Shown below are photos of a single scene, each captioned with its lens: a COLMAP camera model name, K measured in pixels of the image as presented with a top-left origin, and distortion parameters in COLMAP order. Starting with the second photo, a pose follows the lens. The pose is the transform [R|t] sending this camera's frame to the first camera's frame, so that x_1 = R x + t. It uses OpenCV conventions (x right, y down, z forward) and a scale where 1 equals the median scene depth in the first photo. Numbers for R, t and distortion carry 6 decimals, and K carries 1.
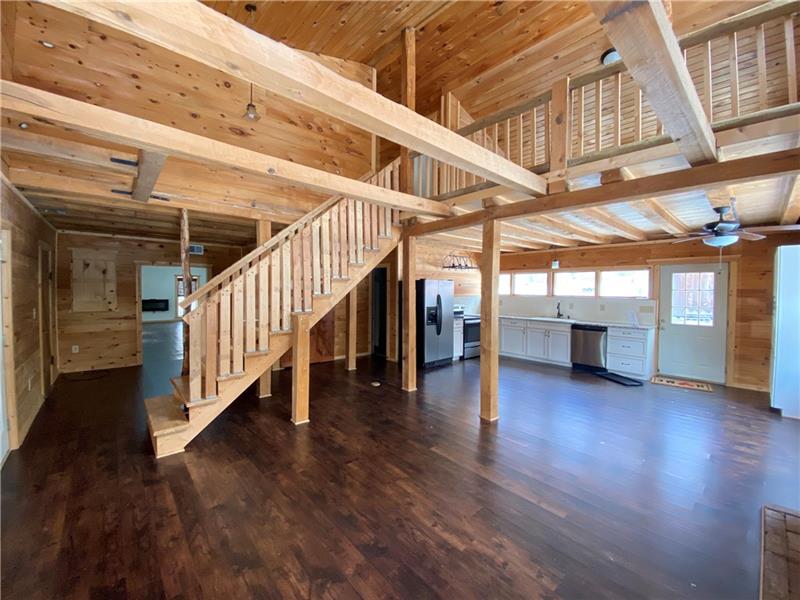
lens RADIAL K [[321.4, 0, 396.2], [0, 321.4, 298.1], [0, 0, 1]] dist [0.012939, -0.017201]
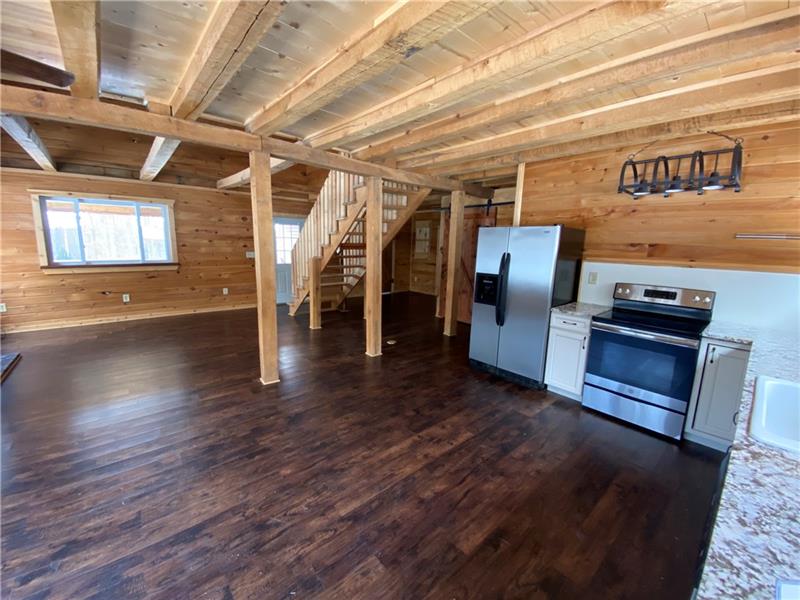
lens RADIAL K [[321.4, 0, 396.2], [0, 321.4, 298.1], [0, 0, 1]] dist [0.012939, -0.017201]
pose [[-0.024948, 0.158908, -0.986978, 0.699943], [-0.051039, 0.985795, 0.160008, -0.013944], [0.998385, 0.054366, -0.016483, 0.836280]]
